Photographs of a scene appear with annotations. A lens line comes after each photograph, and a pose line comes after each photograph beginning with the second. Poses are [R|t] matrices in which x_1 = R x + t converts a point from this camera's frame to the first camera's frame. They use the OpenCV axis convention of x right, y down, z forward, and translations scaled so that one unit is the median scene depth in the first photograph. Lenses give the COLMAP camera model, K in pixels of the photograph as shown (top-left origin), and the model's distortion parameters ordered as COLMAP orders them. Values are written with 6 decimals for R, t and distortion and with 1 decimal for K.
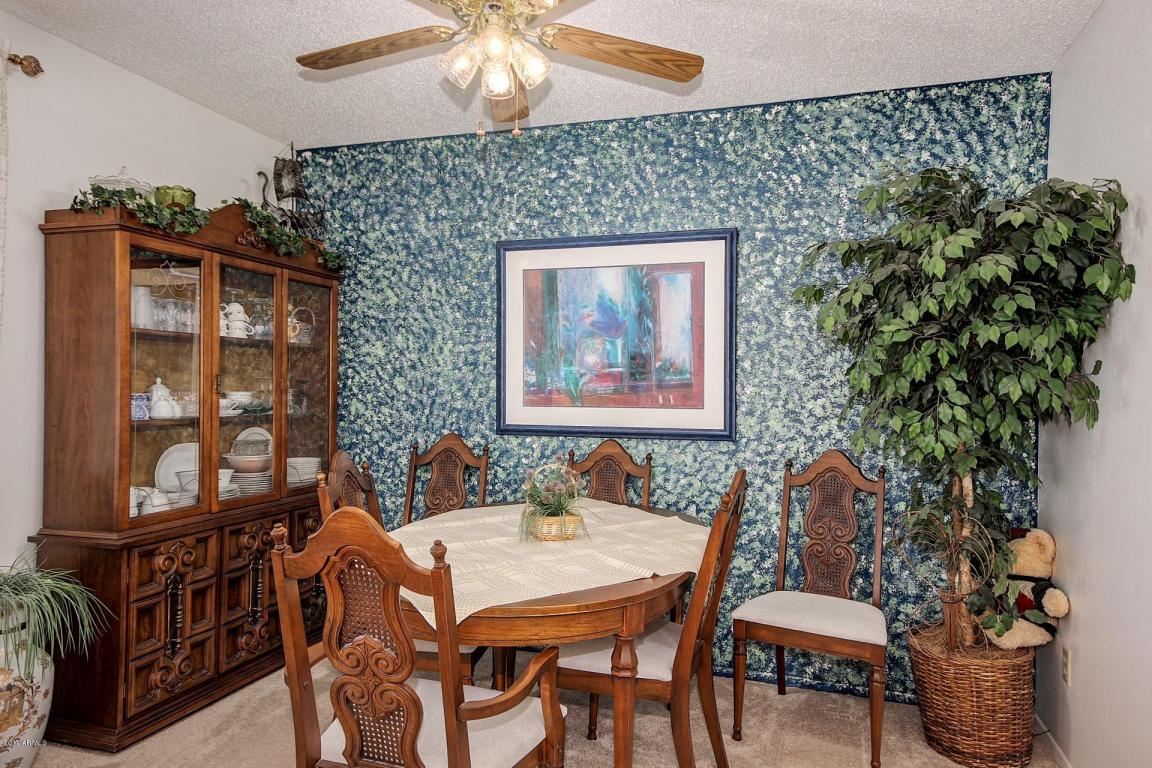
lens RADIAL K [[722.8, 0, 608.6], [0, 722.8, 391.9], [0, 0, 1]] dist [0.015696, 0.008070]
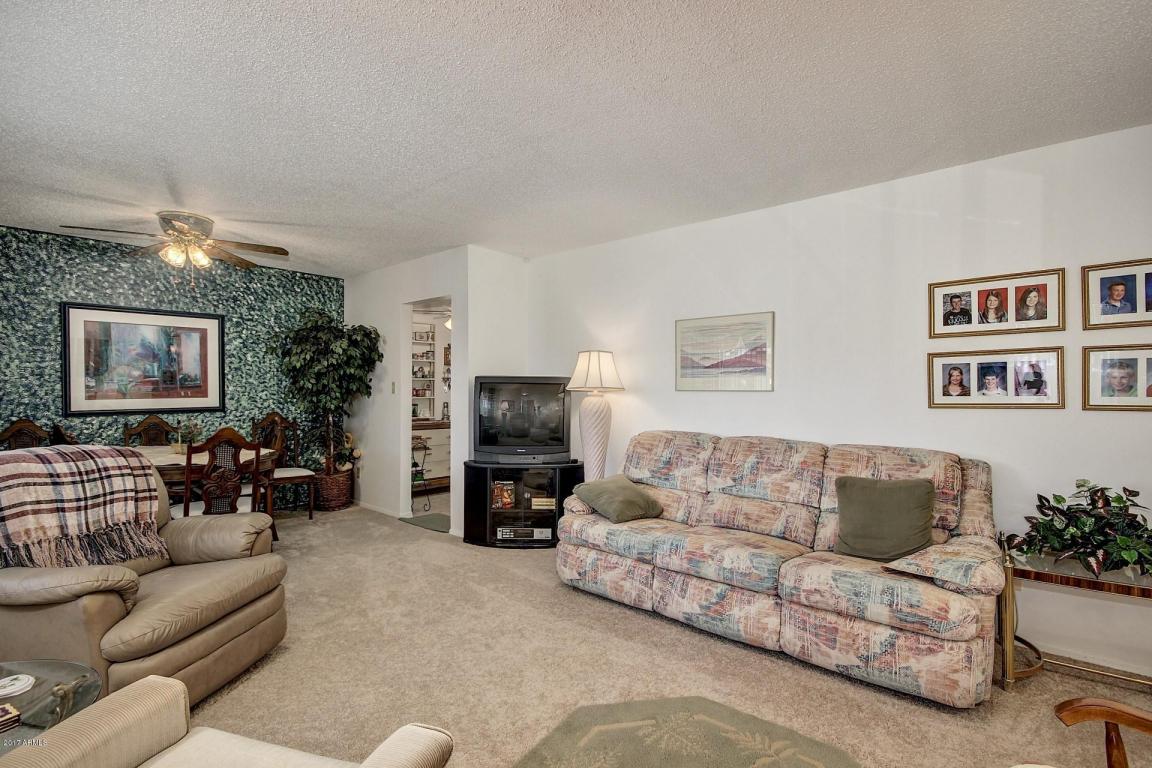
lens RADIAL K [[534.2, 0, 578.4], [0, 534.2, 389.9], [0, 0, 1]] dist [-0.002617, -0.008035]
pose [[0.389282, -0.018295, 0.920937, -0.862091], [0.010525, 0.999826, 0.015413, -0.011244], [-0.921059, 0.003693, 0.389407, -0.600165]]
